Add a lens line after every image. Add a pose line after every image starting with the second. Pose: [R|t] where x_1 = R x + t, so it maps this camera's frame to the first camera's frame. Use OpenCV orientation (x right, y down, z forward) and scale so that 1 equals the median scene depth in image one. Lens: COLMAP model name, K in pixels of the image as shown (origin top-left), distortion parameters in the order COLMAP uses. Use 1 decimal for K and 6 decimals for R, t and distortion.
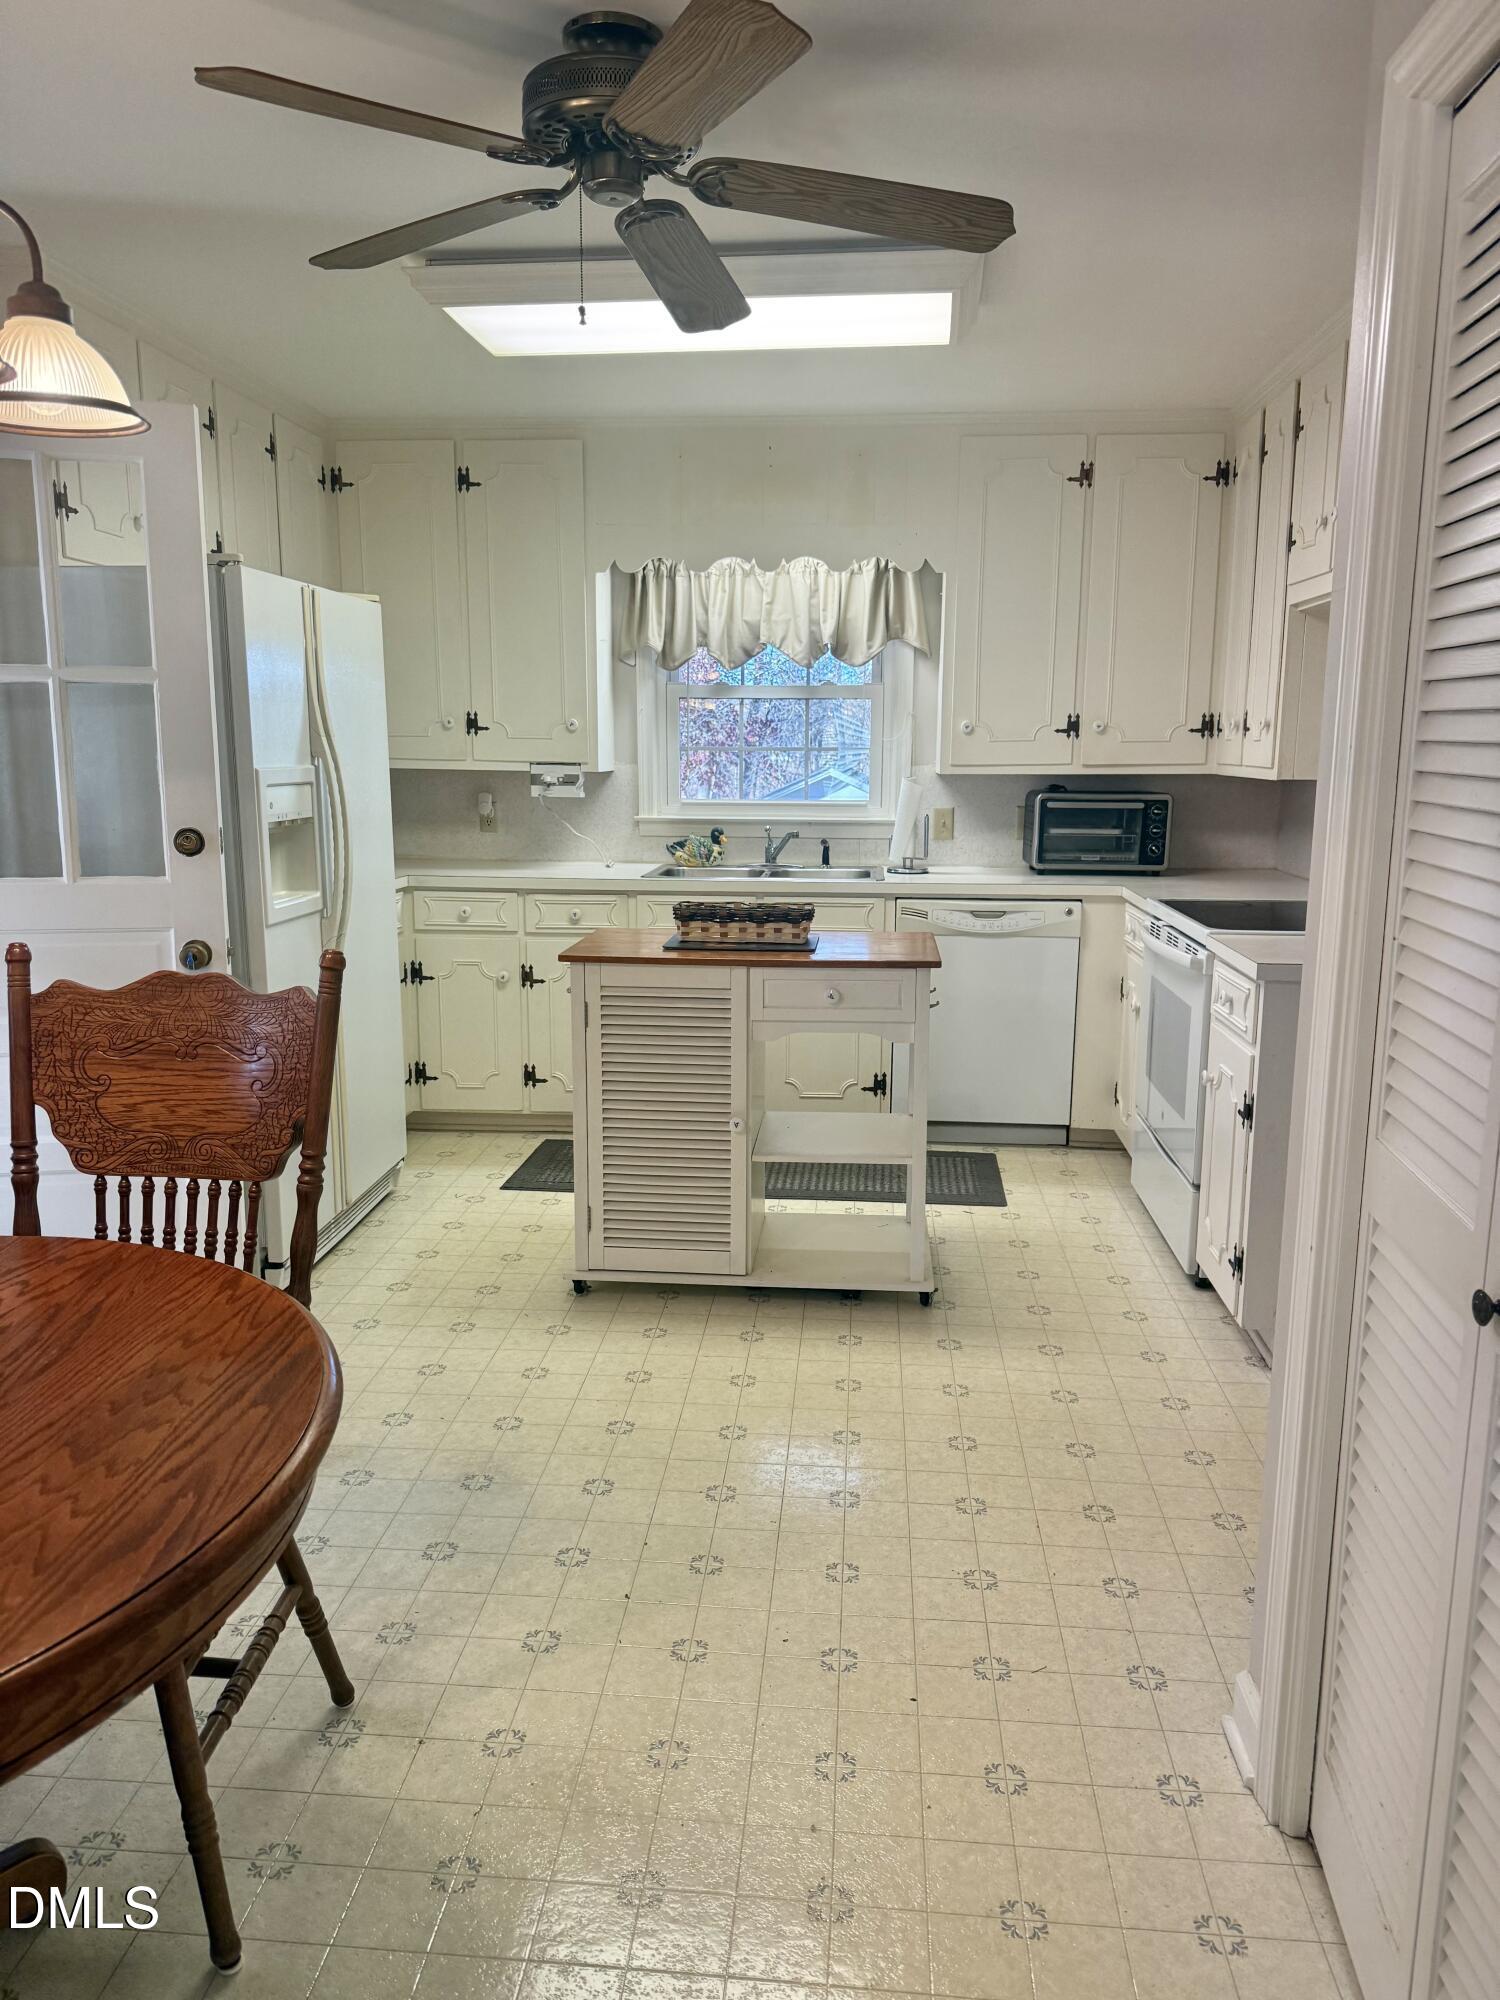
lens RADIAL K [[1396.0, 0, 757.8], [0, 1396.0, 994.7], [0, 0, 1]] dist [0.149417, -0.244575]
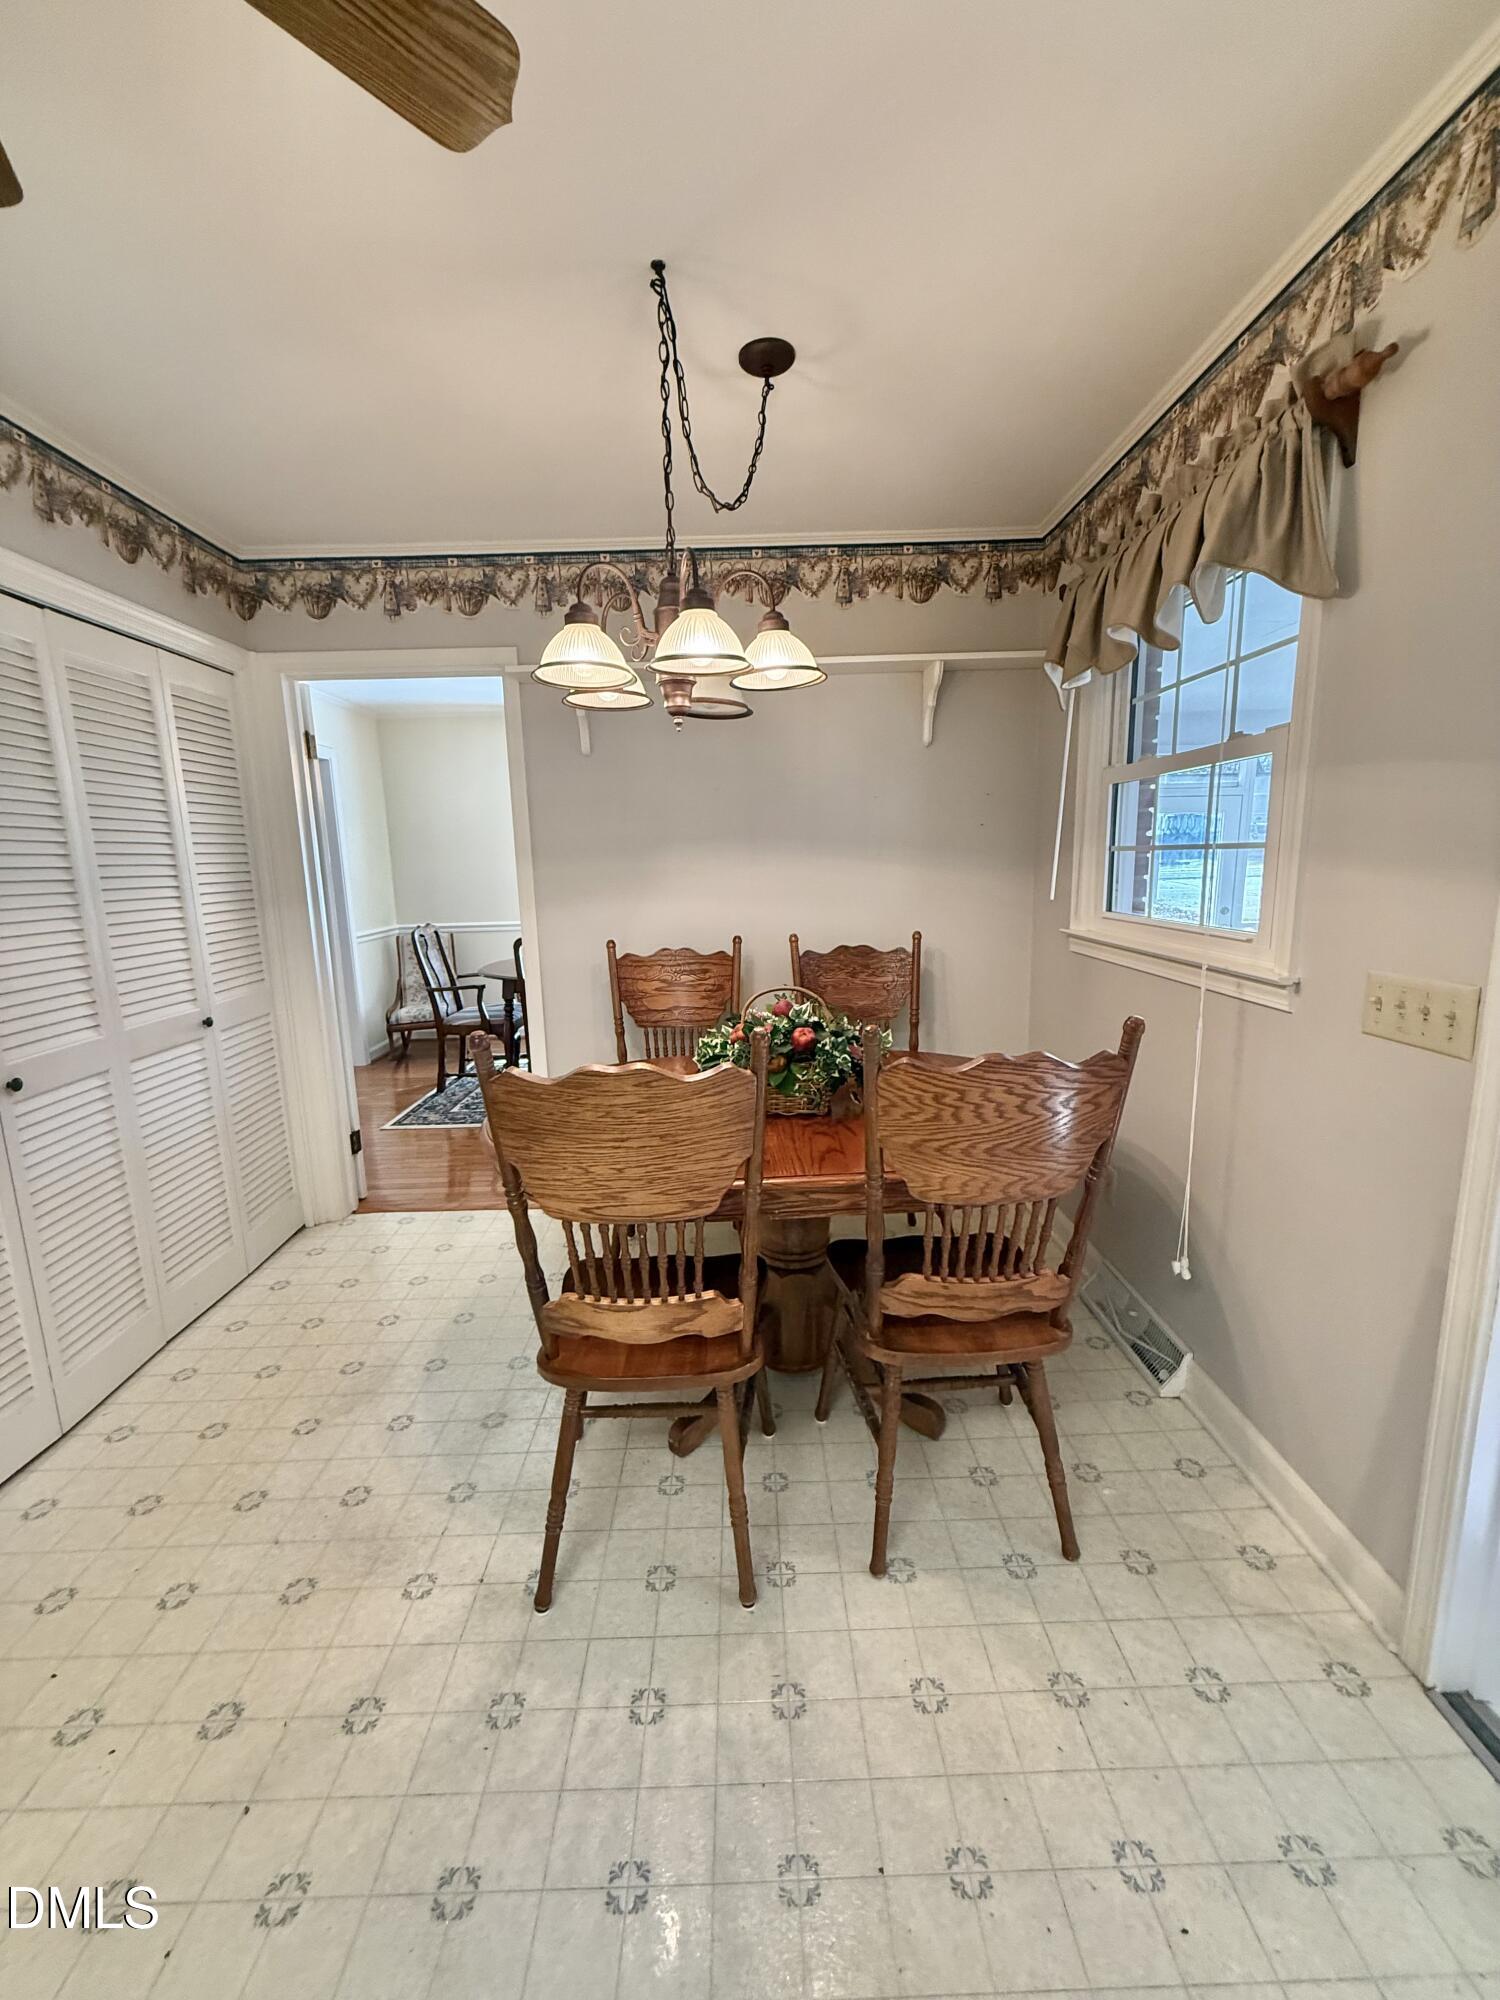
lens RADIAL K [[791.0, 0, 751.1], [0, 791.0, 995.3], [0, 0, 1]] dist [-0.000477, 0.000187]
pose [[-0.995099, 0.035245, -0.092386, -0.199829], [0.001836, 0.940743, 0.339117, -0.121865], [0.098864, 0.337285, -0.936197, 0.695949]]
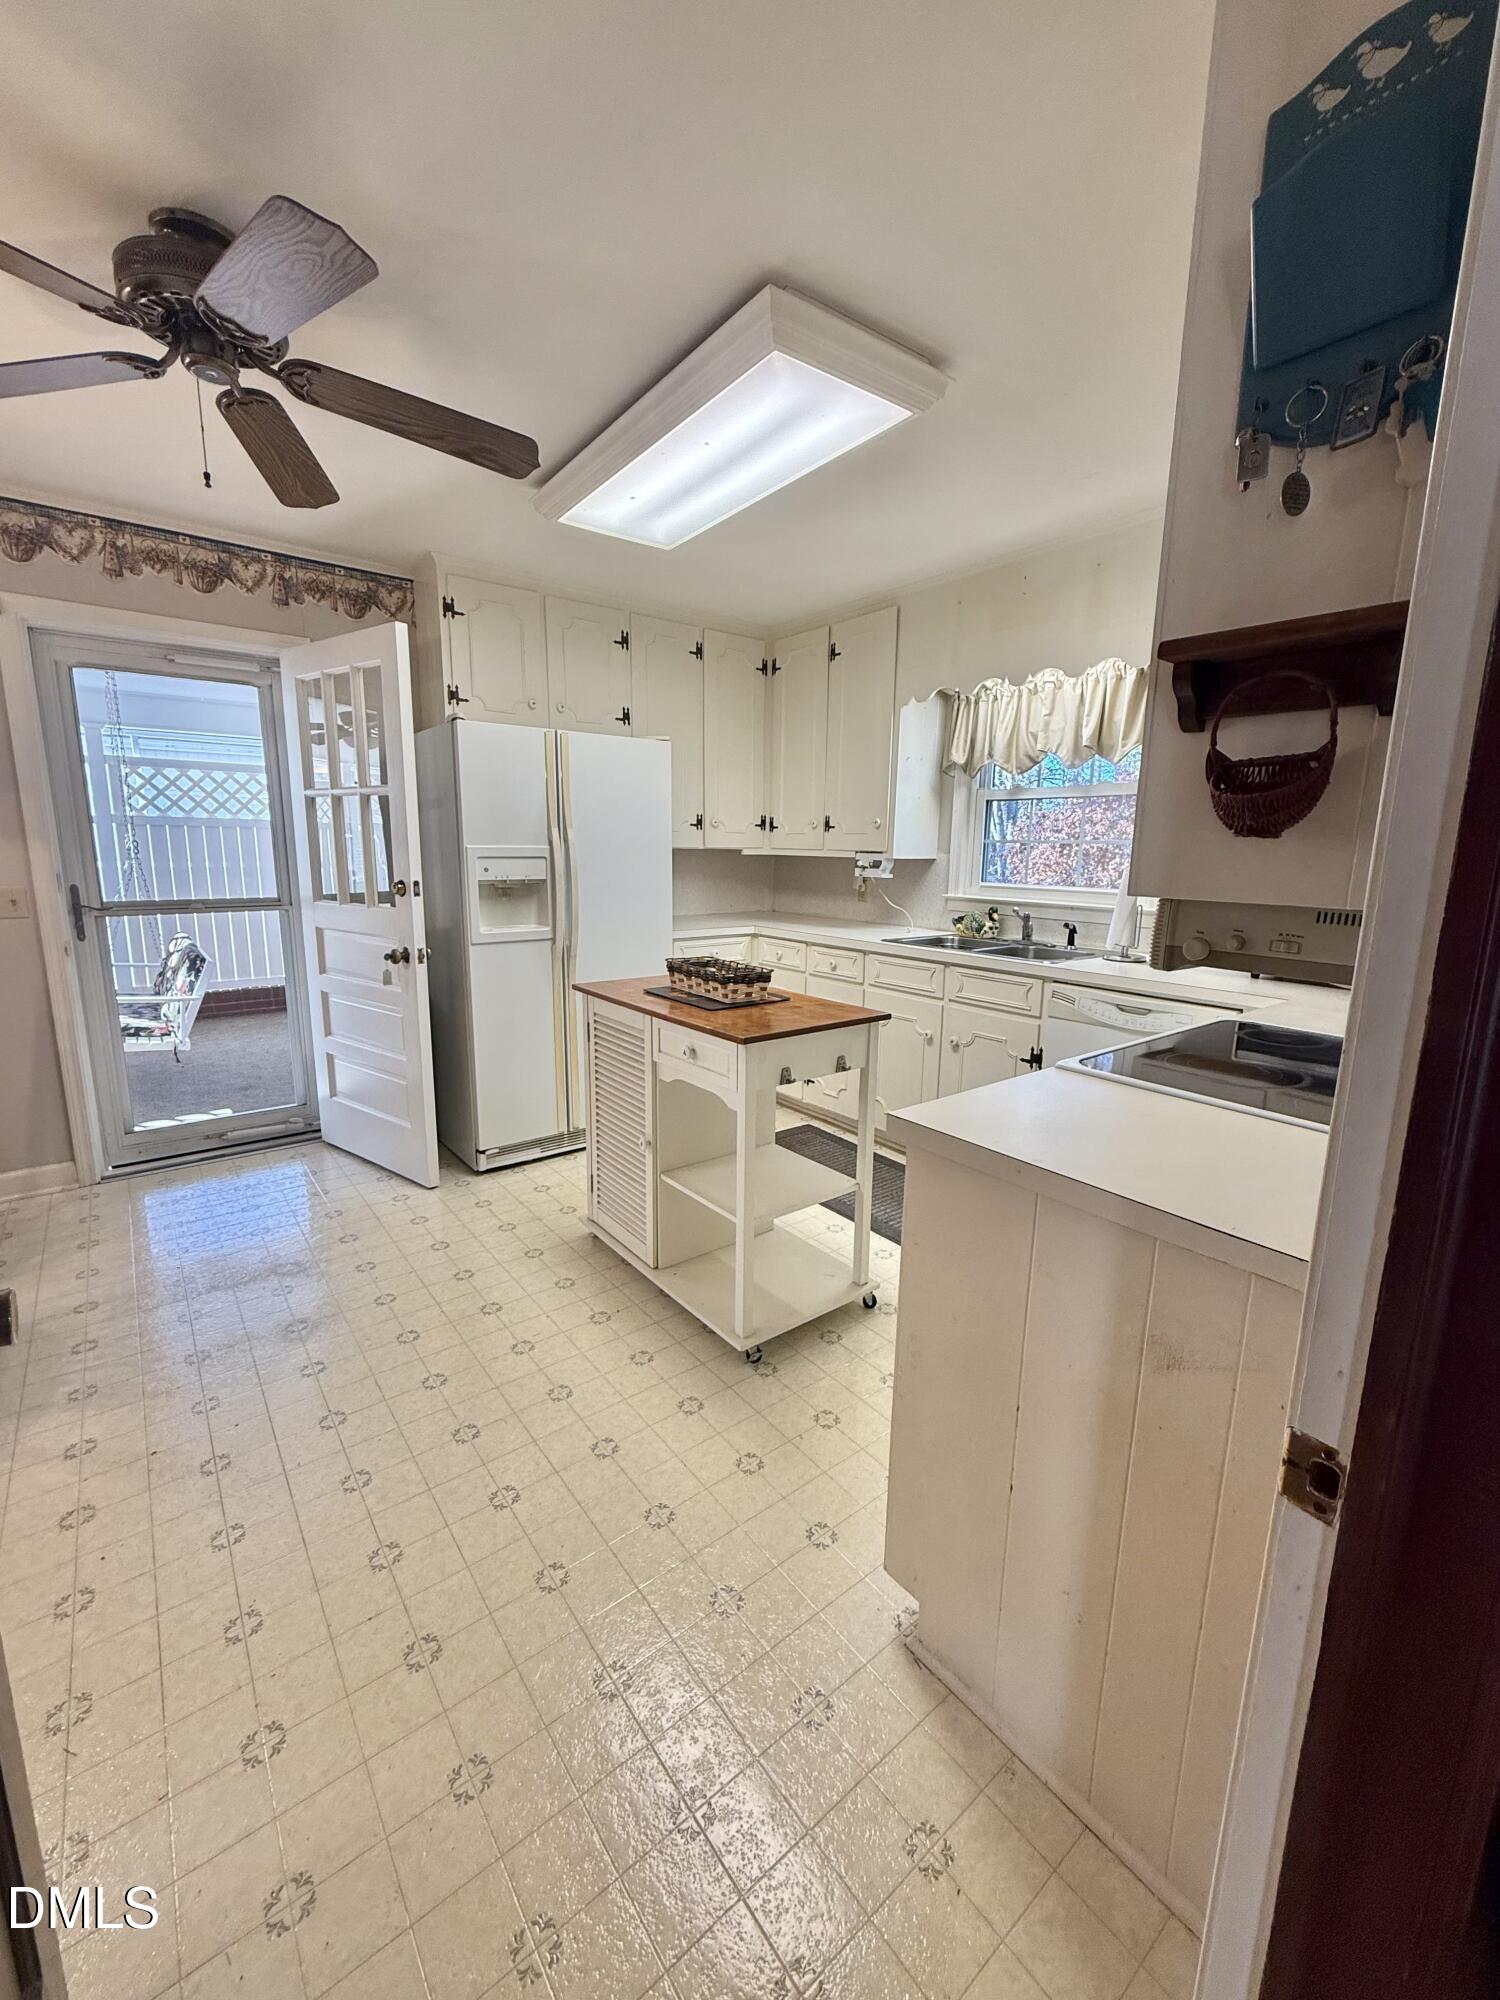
lens RADIAL K [[809.7, 0, 752.9], [0, 809.7, 1001.6], [0, 0, 1]] dist [-0.000911, 0.000229]
pose [[0.678437, 0.142934, -0.720620, 0.409389], [-0.139430, 0.988115, 0.064723, -0.066033], [0.721306, 0.056565, 0.690302, 0.449681]]
